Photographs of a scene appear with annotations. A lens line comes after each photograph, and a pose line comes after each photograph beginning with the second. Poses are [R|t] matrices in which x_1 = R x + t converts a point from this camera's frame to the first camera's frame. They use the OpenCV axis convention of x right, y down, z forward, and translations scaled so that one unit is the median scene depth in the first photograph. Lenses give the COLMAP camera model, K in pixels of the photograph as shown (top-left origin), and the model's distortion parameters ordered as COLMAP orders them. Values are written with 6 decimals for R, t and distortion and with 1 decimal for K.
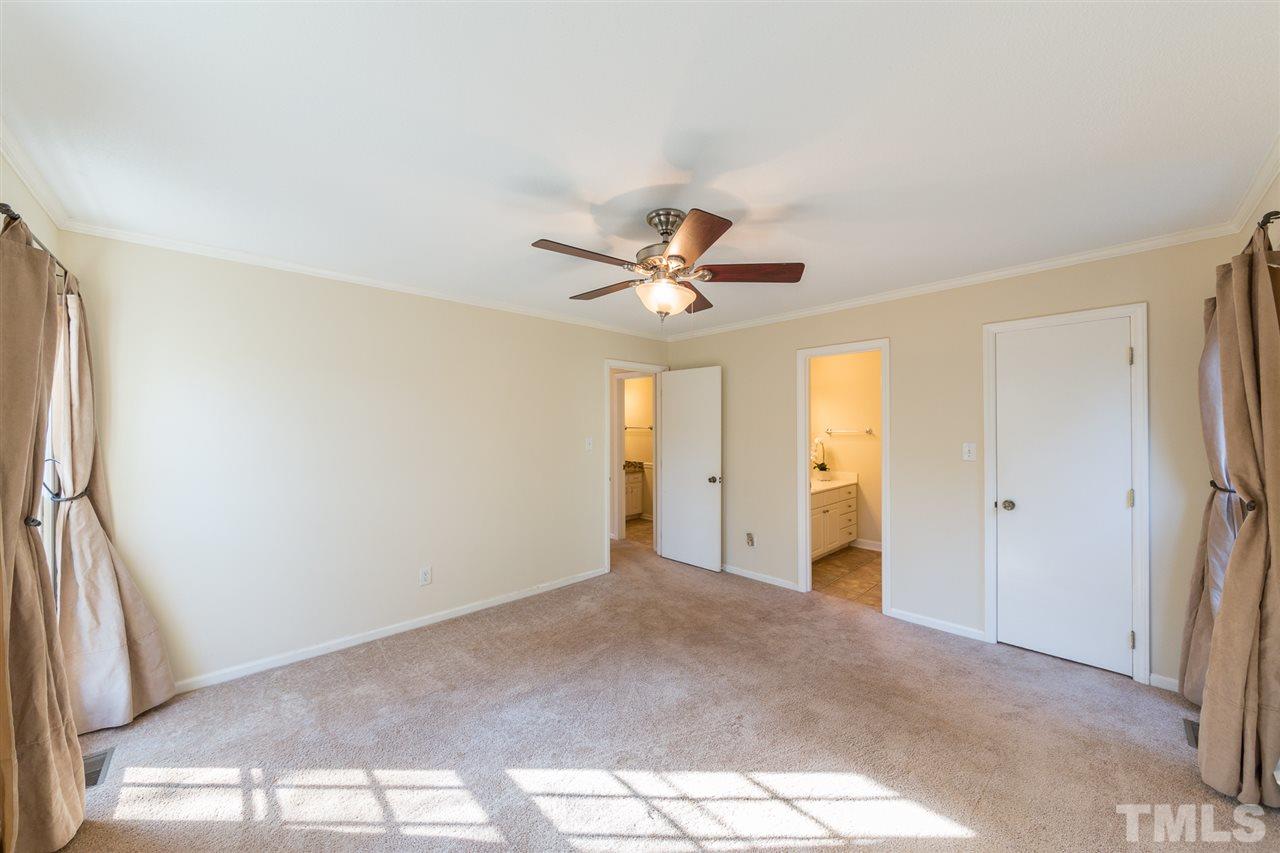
lens RADIAL K [[451.2, 0, 643.8], [0, 451.2, 425.3], [0, 0, 1]] dist [0.000380, -0.000143]
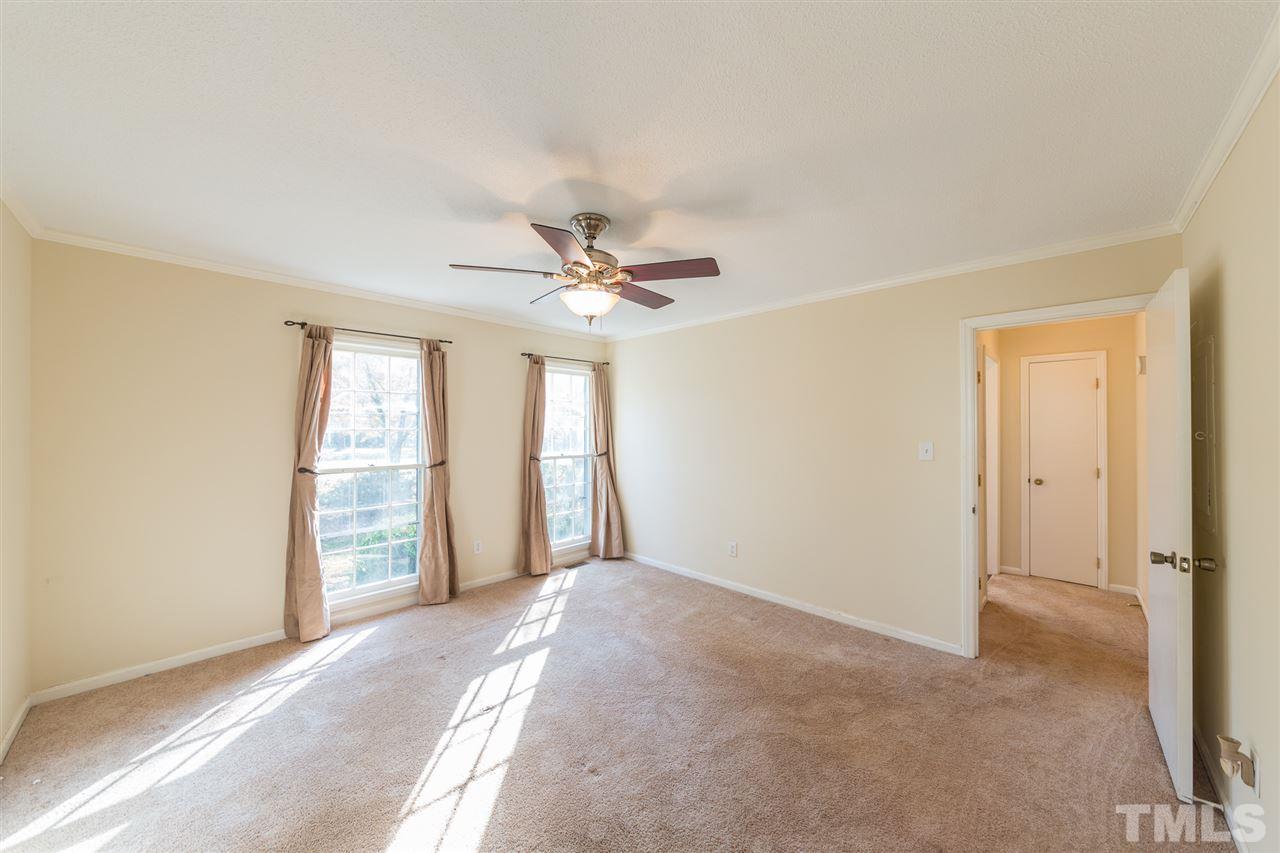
lens RADIAL K [[451.2, 0, 643.8], [0, 451.2, 425.3], [0, 0, 1]] dist [0.000380, -0.000143]
pose [[0.049628, 0.002323, -0.998765, 1.249226], [0.004377, 0.999987, 0.002543, -0.001890], [0.998758, -0.004498, 0.049618, 1.241831]]
